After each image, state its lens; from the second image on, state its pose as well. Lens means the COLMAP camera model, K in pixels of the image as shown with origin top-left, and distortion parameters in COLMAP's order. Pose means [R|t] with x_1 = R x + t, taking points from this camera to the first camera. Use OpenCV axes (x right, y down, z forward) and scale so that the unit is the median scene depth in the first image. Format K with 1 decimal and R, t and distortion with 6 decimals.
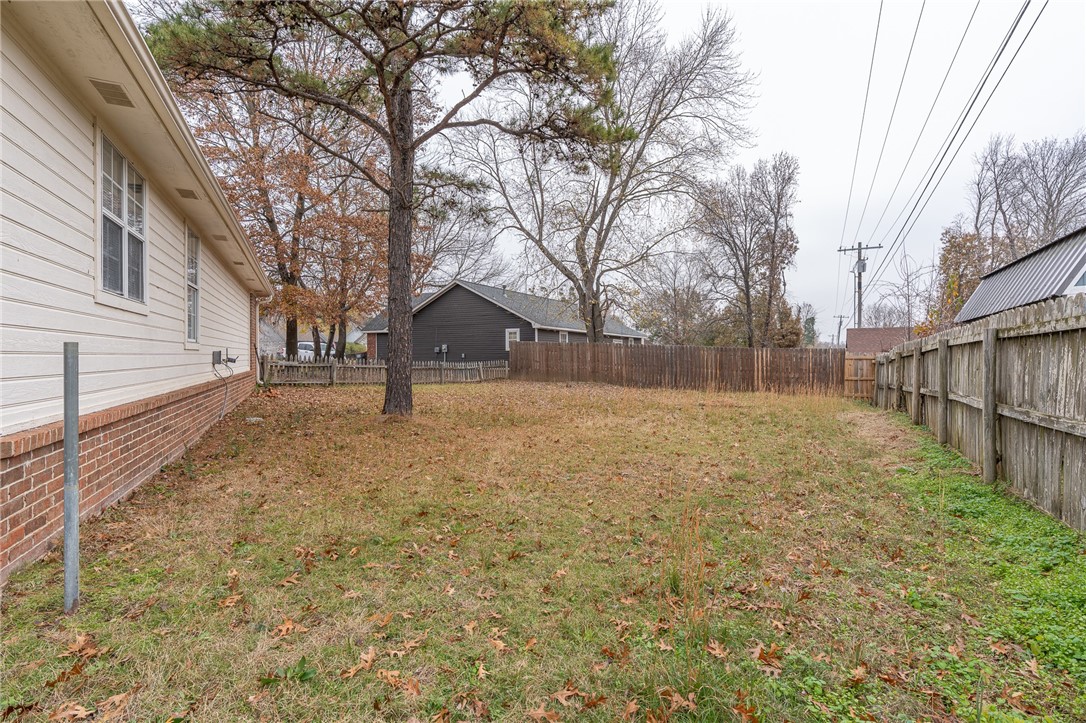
lens RADIAL K [[533.9, 0, 544.0], [0, 533.9, 358.1], [0, 0, 1]] dist [-0.003051, 0.000255]
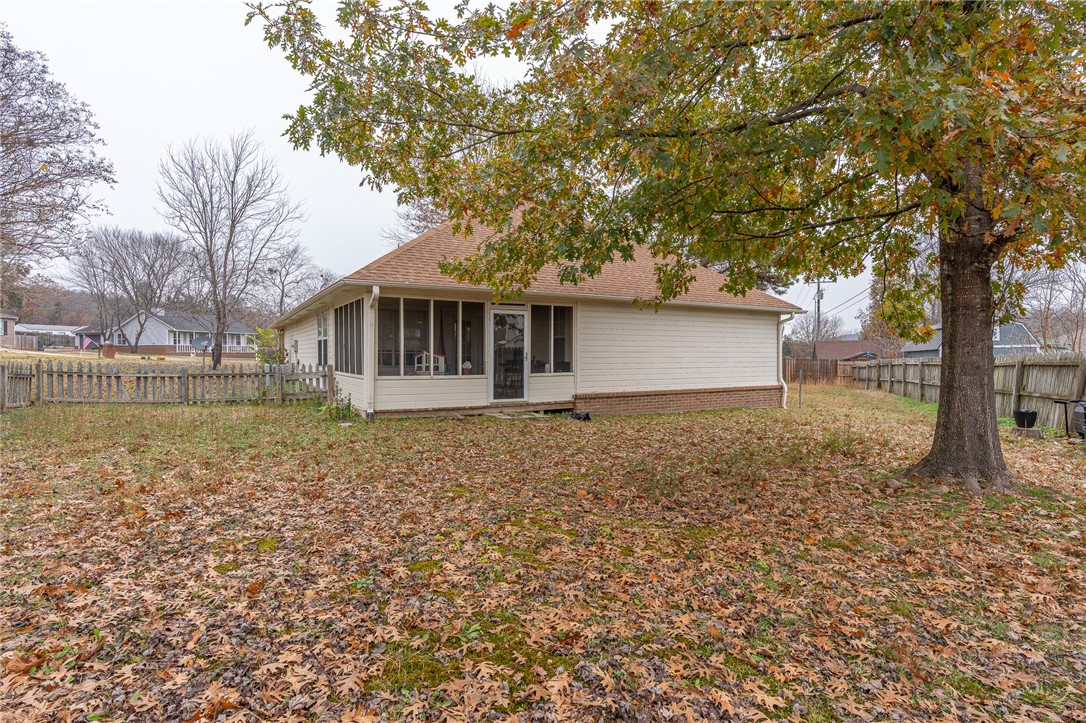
lens RADIAL K [[533.9, 0, 542.7], [0, 533.9, 360.2], [0, 0, 1]] dist [-0.003051, 0.000255]
pose [[0.993953, -0.000715, 0.109802, -0.323075], [0.000091, 0.999984, 0.005690, -0.012417], [-0.109804, -0.005646, 0.993937, -0.355735]]
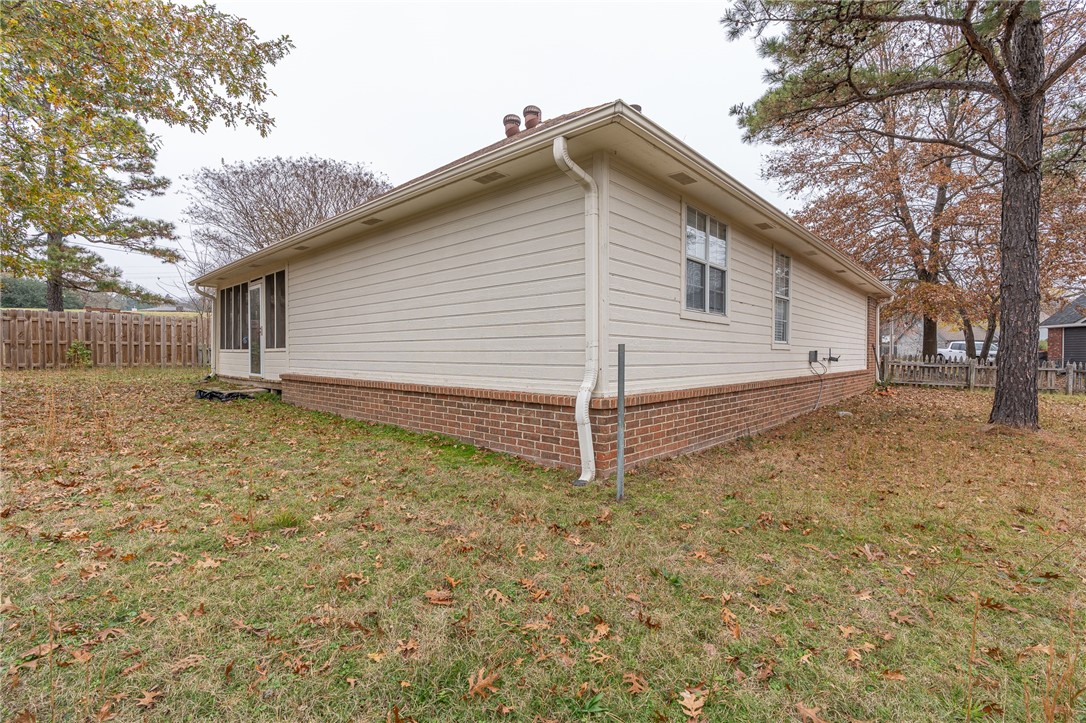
lens RADIAL K [[487.5, 0, 542.3], [0, 487.5, 361.0], [0, 0, 1]] dist [-0.011635, 0.001592]
pose [[0.399007, 0.010104, -0.916892, 0.218841], [-0.005871, 0.999947, 0.008464, 0.005889], [0.916929, 0.002005, 0.399045, 0.070749]]
